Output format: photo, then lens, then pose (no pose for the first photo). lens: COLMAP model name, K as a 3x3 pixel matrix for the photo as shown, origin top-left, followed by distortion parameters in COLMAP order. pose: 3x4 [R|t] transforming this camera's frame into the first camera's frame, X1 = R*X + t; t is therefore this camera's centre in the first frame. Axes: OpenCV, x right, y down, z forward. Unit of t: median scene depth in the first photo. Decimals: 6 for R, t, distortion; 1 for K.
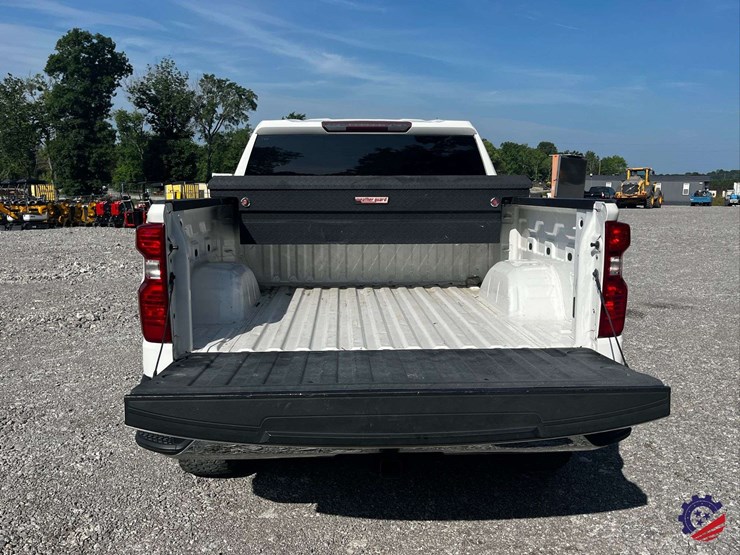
lens RADIAL K [[653.7, 0, 368.1], [0, 653.7, 281.3], [0, 0, 1]] dist [0.056920, -0.064647]
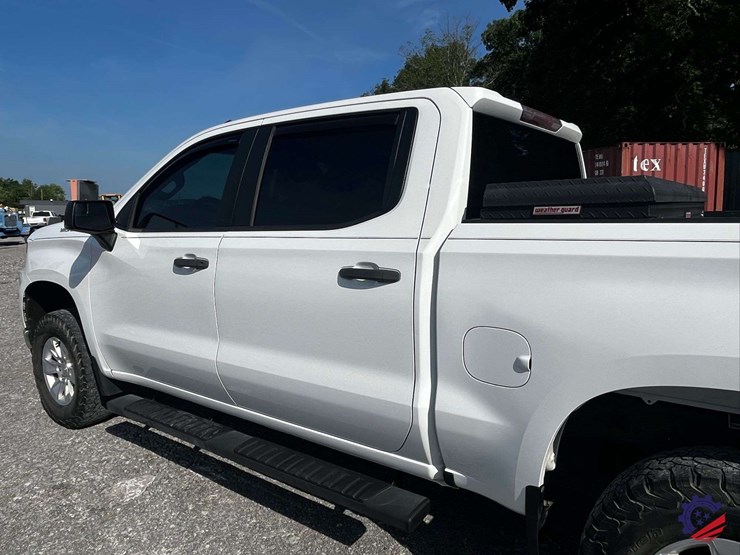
lens RADIAL K [[534.5, 0, 365.7], [0, 534.5, 269.8], [0, 0, 1]] dist [-0.000530, -0.002666]
pose [[0.627384, -0.096054, 0.772764, -0.034737], [0.121226, 0.992312, 0.024924, -0.006275], [-0.769217, 0.078042, 0.634204, 0.045736]]
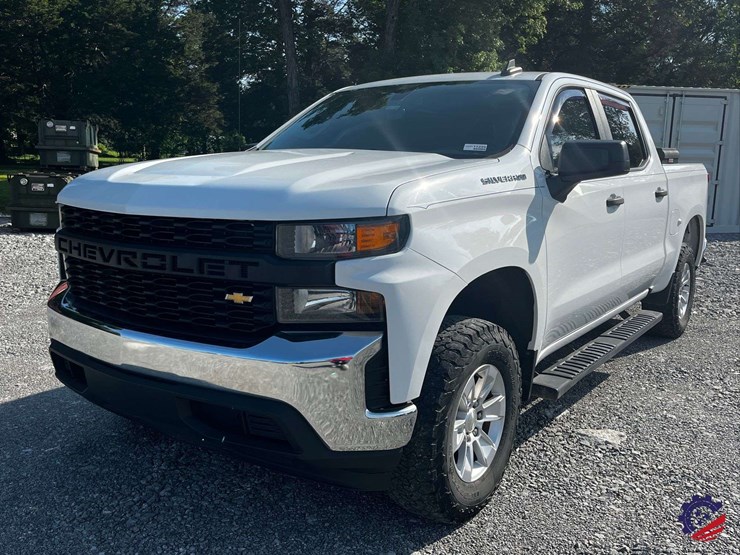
lens RADIAL K [[687.5, 0, 370.8], [0, 687.5, 278.1], [0, 0, 1]] dist [0.024217, 0.000000]
pose [[-0.789256, -0.109523, 0.604218, -0.032380], [0.076694, 0.958679, 0.273956, -0.017543], [-0.609256, 0.262561, -0.748244, 0.129680]]
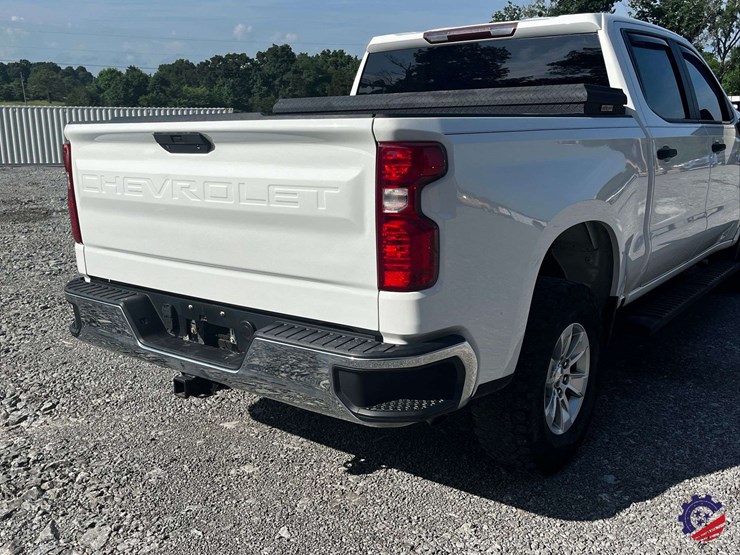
lens RADIAL K [[724.6, 0, 371.1], [0, 724.6, 288.1], [0, 0, 1]] dist [0.028645, 0.000000]
pose [[0.771603, 0.130129, -0.622652, 0.030586], [-0.073956, 0.990565, 0.115372, -0.000583], [0.631790, -0.042972, 0.773947, 0.010595]]
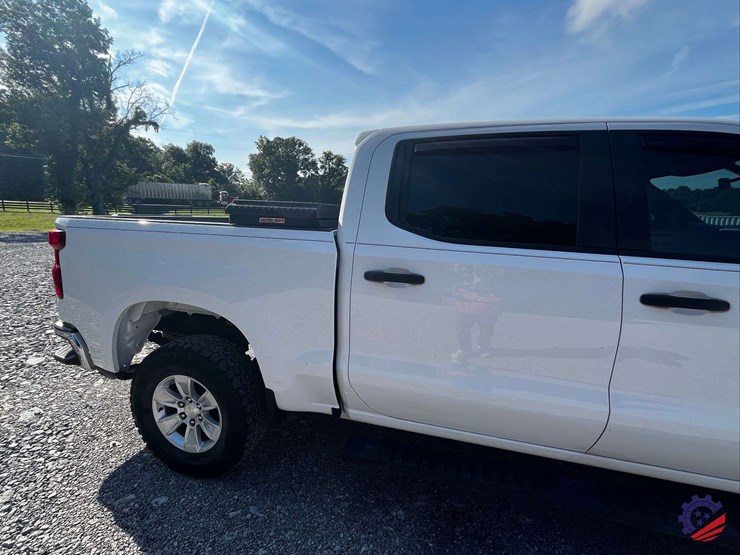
lens RADIAL K [[358.9, 0, 365.3], [0, 358.9, 276.9], [0, 0, 1]] dist [-0.000185, -0.000342]
pose [[-0.306225, 0.152036, -0.939740, 0.034347], [-0.162747, 0.964270, 0.209038, -0.009841], [0.937944, 0.216952, -0.270540, 0.067929]]
